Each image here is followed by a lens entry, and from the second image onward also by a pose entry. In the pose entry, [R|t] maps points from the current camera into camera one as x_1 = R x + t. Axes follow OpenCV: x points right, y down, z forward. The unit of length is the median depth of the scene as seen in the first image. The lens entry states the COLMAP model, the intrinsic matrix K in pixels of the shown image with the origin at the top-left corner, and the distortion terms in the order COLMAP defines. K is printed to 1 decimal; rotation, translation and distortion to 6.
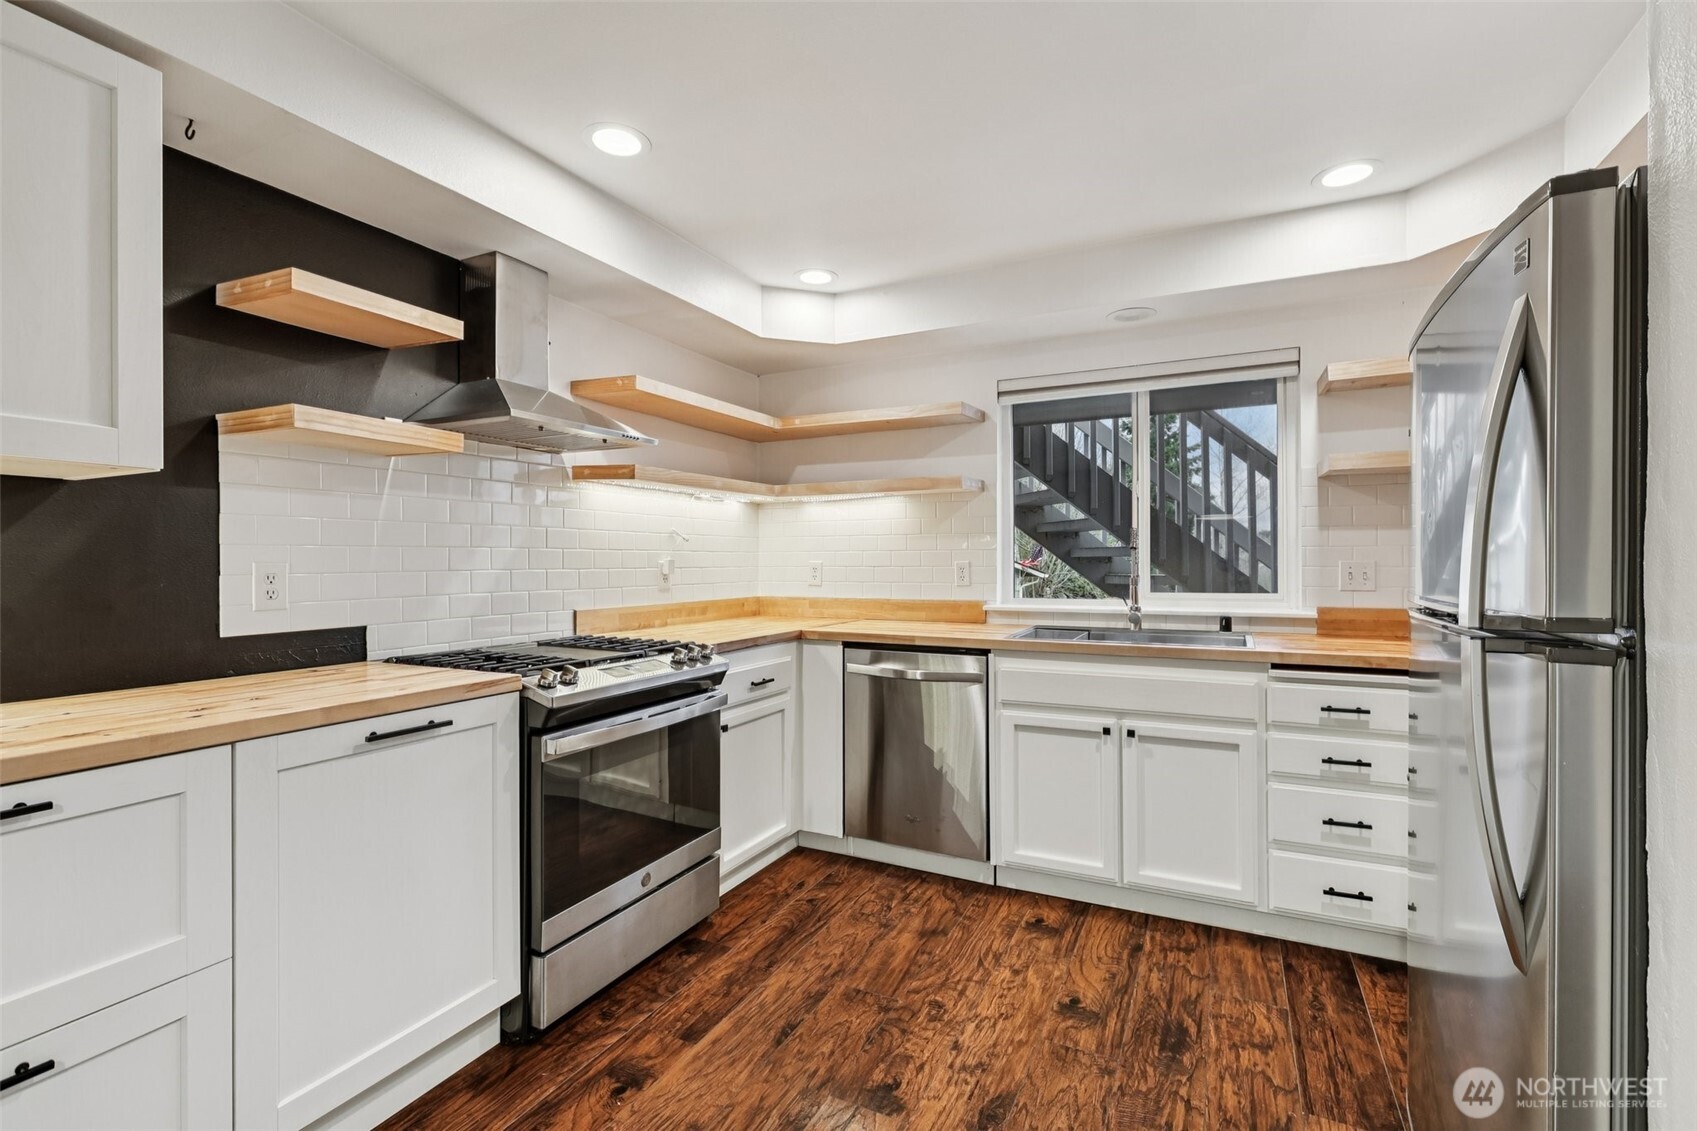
lens RADIAL K [[753.0, 0, 854.4], [0, 753.0, 564.2], [0, 0, 1]] dist [-0.001347, 0.000033]
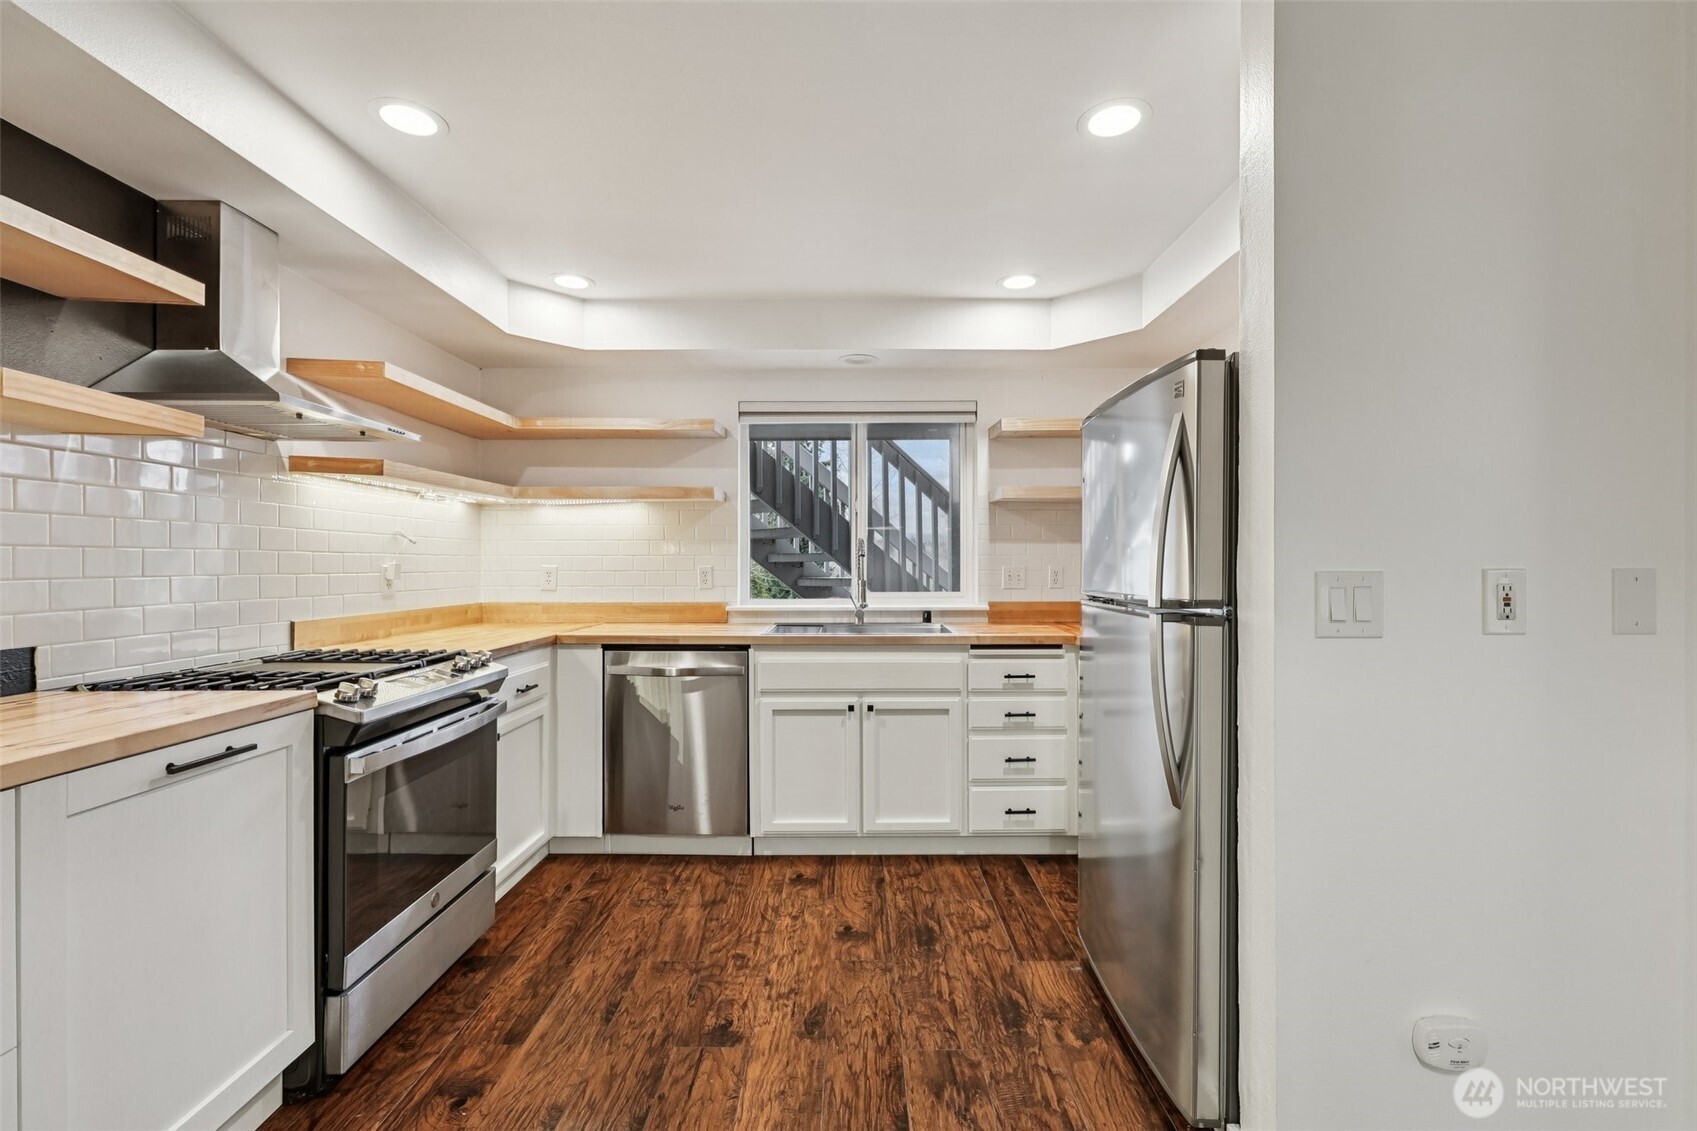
lens RADIAL K [[752.2, 0, 850.9], [0, 752.2, 571.5], [0, 0, 1]] dist [-0.001229, 0.000370]
pose [[0.896137, -0.000945, 0.443776, -0.214374], [-0.000937, 0.999991, 0.004022, -0.000946], [-0.443776, -0.004020, 0.896129, -0.079566]]
